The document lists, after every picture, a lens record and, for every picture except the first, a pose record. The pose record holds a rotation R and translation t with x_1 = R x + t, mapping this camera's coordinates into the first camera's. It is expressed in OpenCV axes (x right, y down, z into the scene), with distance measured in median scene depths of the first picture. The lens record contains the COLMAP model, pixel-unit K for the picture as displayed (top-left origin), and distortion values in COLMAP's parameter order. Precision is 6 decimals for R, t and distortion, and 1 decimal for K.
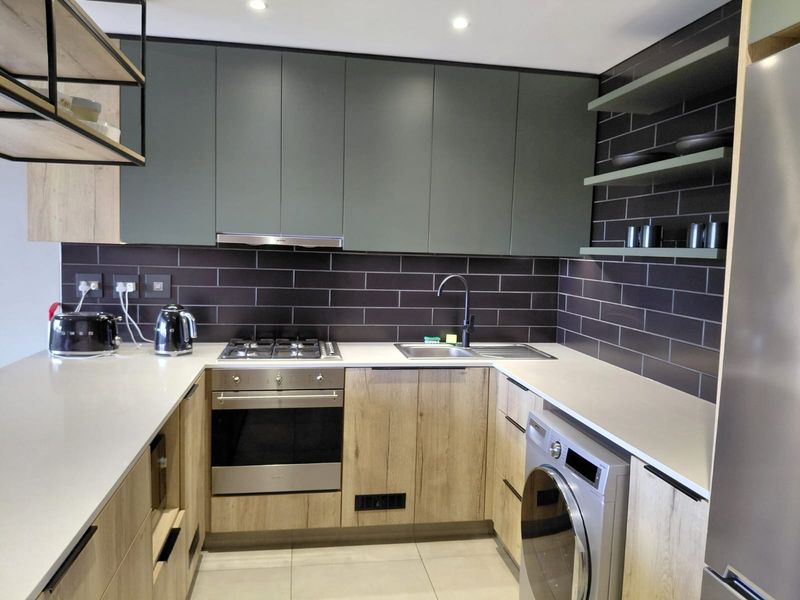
lens RADIAL K [[595.7, 0, 403.4], [0, 595.7, 298.5], [0, 0, 1]] dist [0.098083, -0.165487]
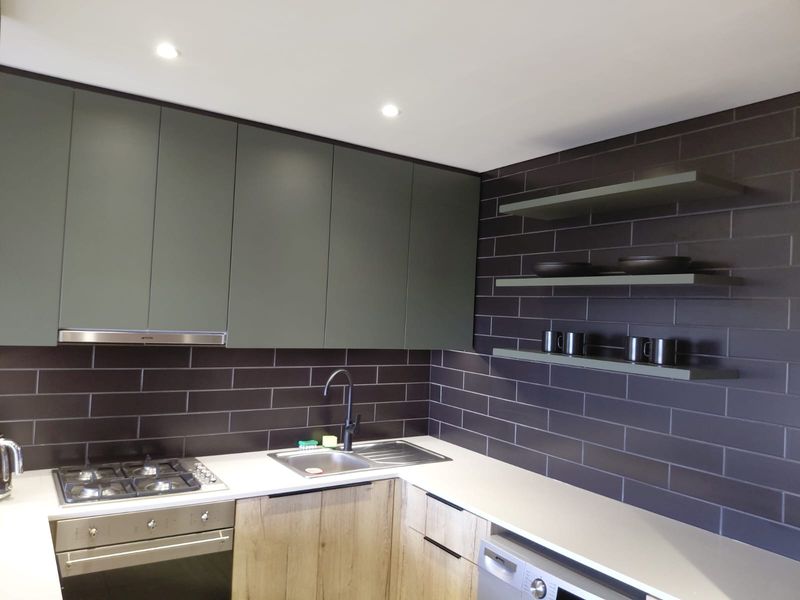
lens RADIAL K [[594.6, 0, 400.0], [0, 594.6, 300.0], [0, 0, 1]] dist [0.064577, -0.165624]
pose [[0.917435, 0.024037, 0.397159, -0.210646], [0.011587, 0.996136, -0.087056, -0.073430], [-0.397717, 0.084470, 0.913612, 0.156465]]
